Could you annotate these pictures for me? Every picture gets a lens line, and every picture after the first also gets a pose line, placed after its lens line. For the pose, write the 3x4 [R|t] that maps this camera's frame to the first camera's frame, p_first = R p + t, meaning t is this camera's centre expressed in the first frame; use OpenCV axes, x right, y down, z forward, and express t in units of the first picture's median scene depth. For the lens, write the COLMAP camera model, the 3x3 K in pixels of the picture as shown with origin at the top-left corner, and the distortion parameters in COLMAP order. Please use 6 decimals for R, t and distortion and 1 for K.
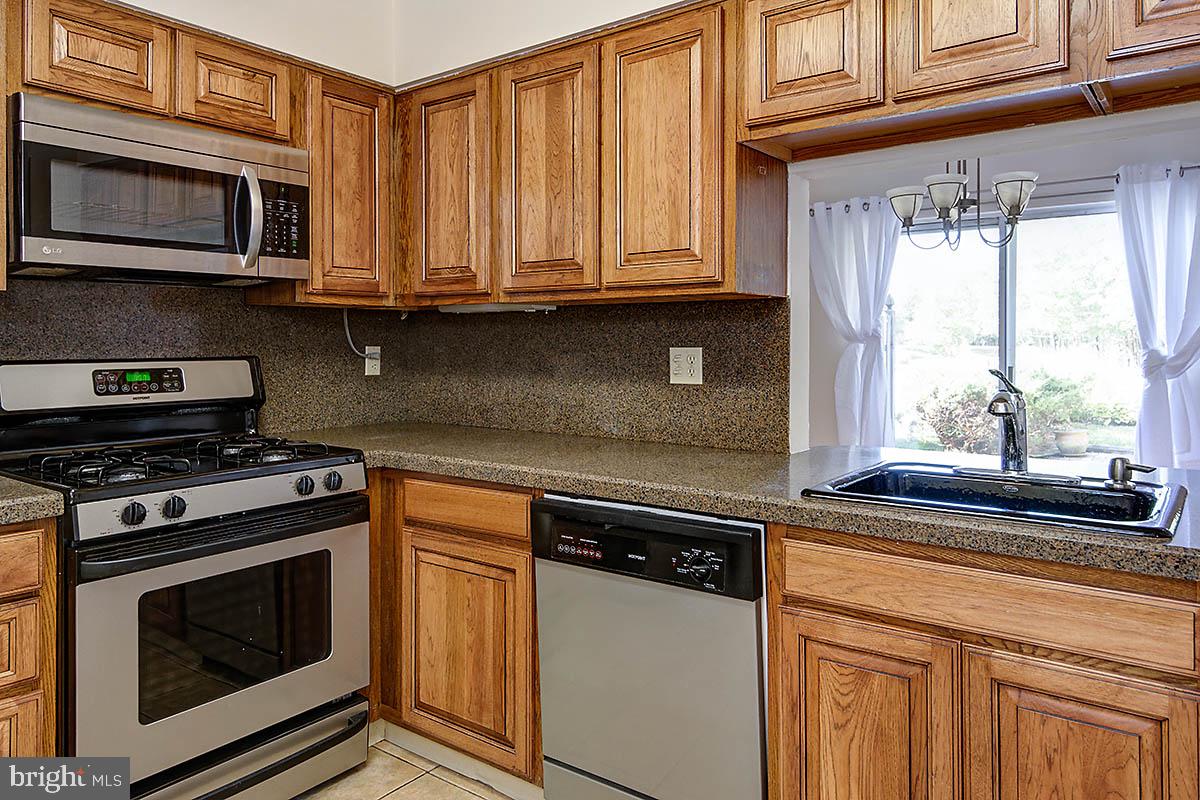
lens RADIAL K [[803.4, 0, 599.4], [0, 803.4, 339.2], [0, 0, 1]] dist [0.010261, -0.000634]
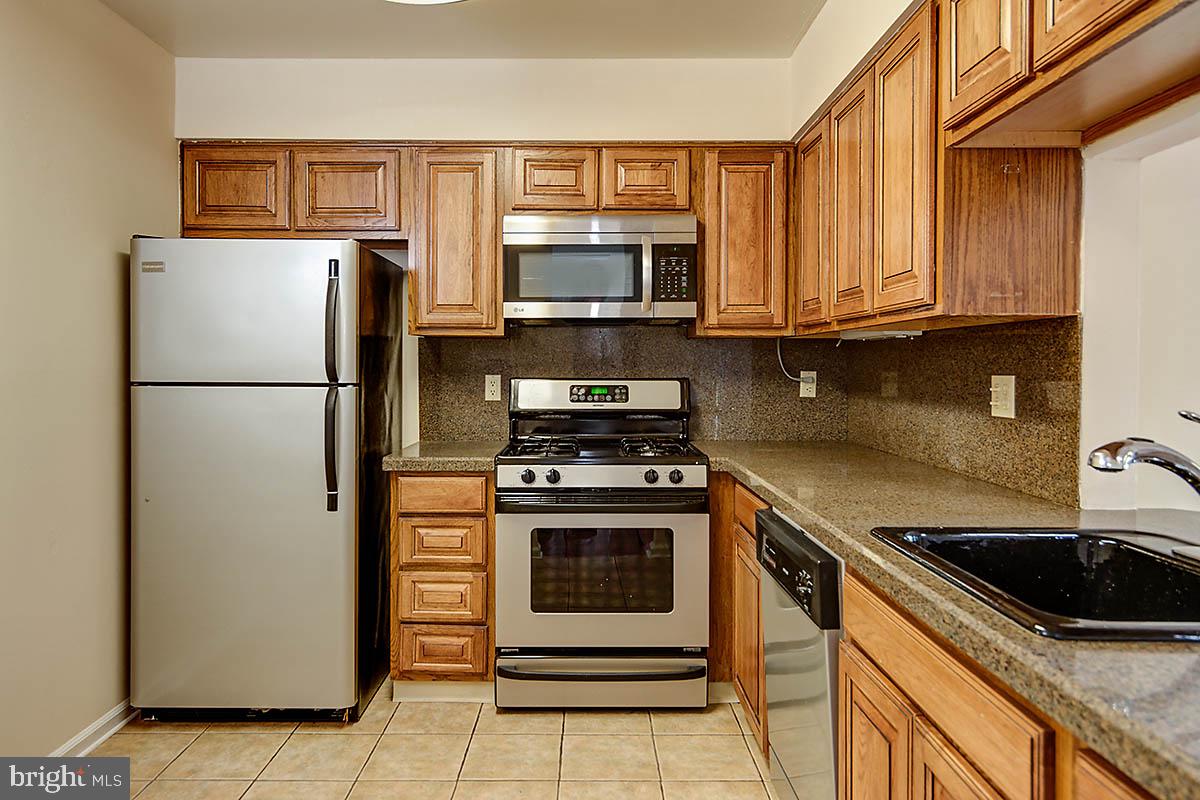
lens RADIAL K [[797.8, 0, 599.7], [0, 797.8, 377.5], [0, 0, 1]] dist [0.001562, 0.001176]
pose [[0.611603, 0.015331, -0.791016, 0.586140], [-0.001124, 0.999828, 0.018509, -0.003677], [0.791164, -0.010431, 0.611515, 0.130153]]
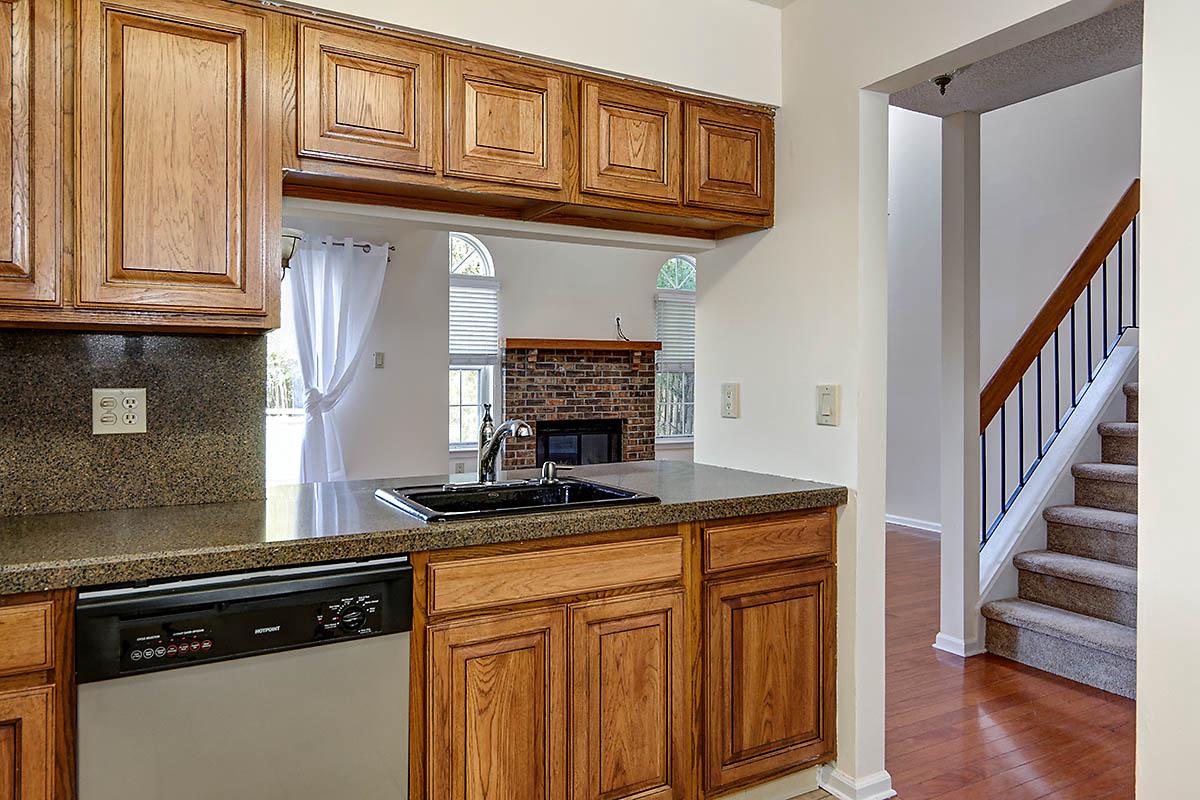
lens RADIAL K [[797.8, 0, 599.7], [0, 797.8, 377.5], [0, 0, 1]] dist [0.001562, 0.001176]
pose [[0.401835, 0.007073, 0.915685, -0.480927], [-0.004730, 0.999973, -0.005648, 0.001989], [-0.915700, -0.002062, 0.401857, 0.262599]]
